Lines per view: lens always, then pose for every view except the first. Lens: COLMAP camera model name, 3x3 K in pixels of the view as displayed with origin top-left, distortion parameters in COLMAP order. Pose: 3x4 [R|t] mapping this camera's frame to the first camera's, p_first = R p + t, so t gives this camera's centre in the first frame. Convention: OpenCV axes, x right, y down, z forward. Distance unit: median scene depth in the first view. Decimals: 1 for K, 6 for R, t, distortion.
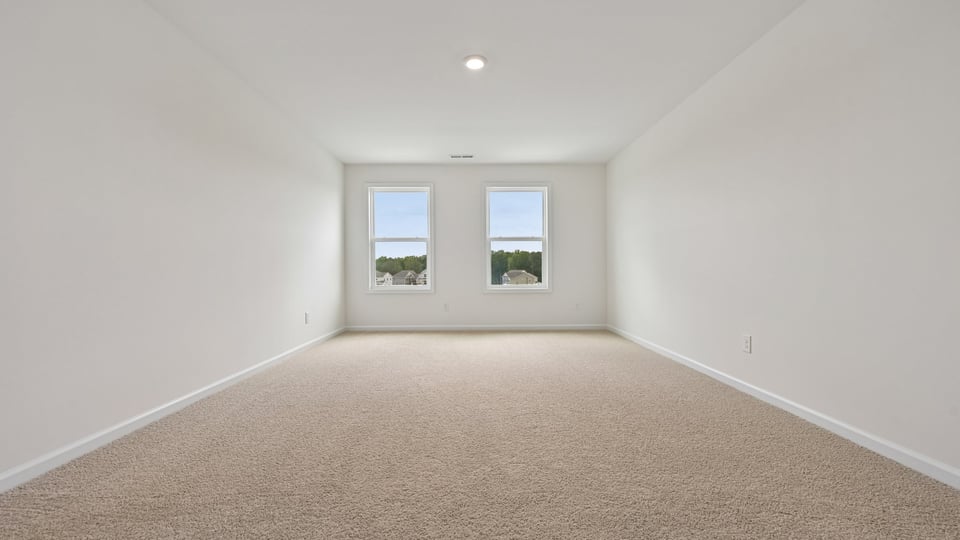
lens RADIAL K [[362.3, 0, 487.9], [0, 362.3, 272.5], [0, 0, 1]] dist [0.002270, 0.000061]
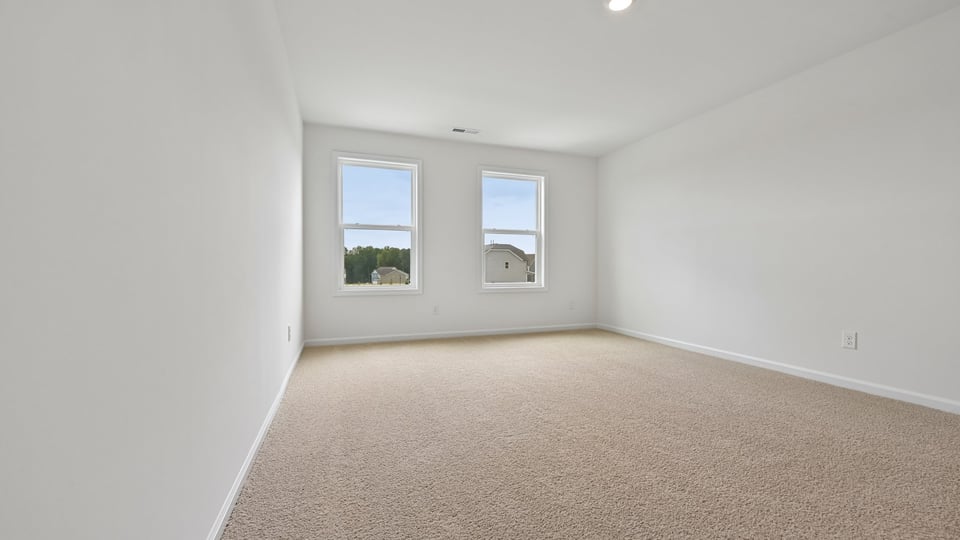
lens RADIAL K [[362.3, 0, 475.2], [0, 362.3, 272.4], [0, 0, 1]] dist [0.002270, 0.000061]
pose [[0.946523, 0.002203, 0.322629, -0.303531], [-0.004470, 0.999970, 0.006285, 0.002367], [-0.322605, -0.007391, 0.946505, 0.183381]]
